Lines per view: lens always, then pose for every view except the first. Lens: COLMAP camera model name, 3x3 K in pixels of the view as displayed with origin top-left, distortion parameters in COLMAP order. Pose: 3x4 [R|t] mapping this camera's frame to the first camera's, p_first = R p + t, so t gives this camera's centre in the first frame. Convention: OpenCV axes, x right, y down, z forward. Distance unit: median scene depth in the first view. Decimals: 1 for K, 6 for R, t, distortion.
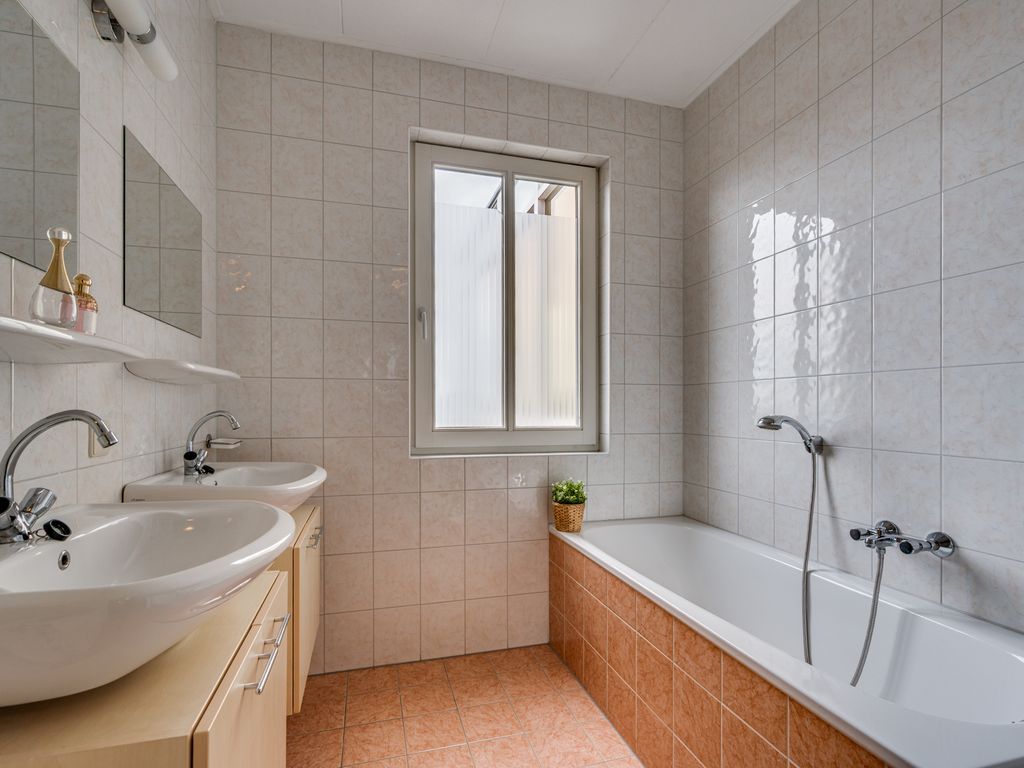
lens RADIAL K [[501.7, 0, 516.2], [0, 501.7, 422.5], [0, 0, 1]] dist [0.000183, -0.000091]
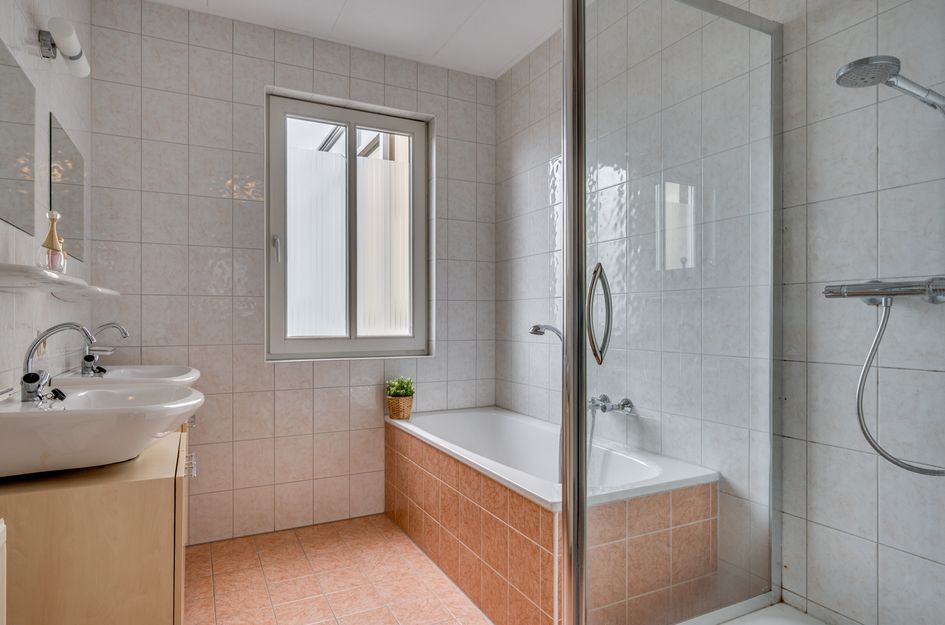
lens RADIAL K [[540.4, 0, 472.9], [0, 540.4, 318.6], [0, 0, 1]] dist [0.002592, 0.000393]
pose [[0.983327, -0.002541, 0.181829, 0.039303], [0.007960, 0.999545, -0.029079, 0.008719], [-0.181672, 0.030041, 0.982900, -0.350263]]
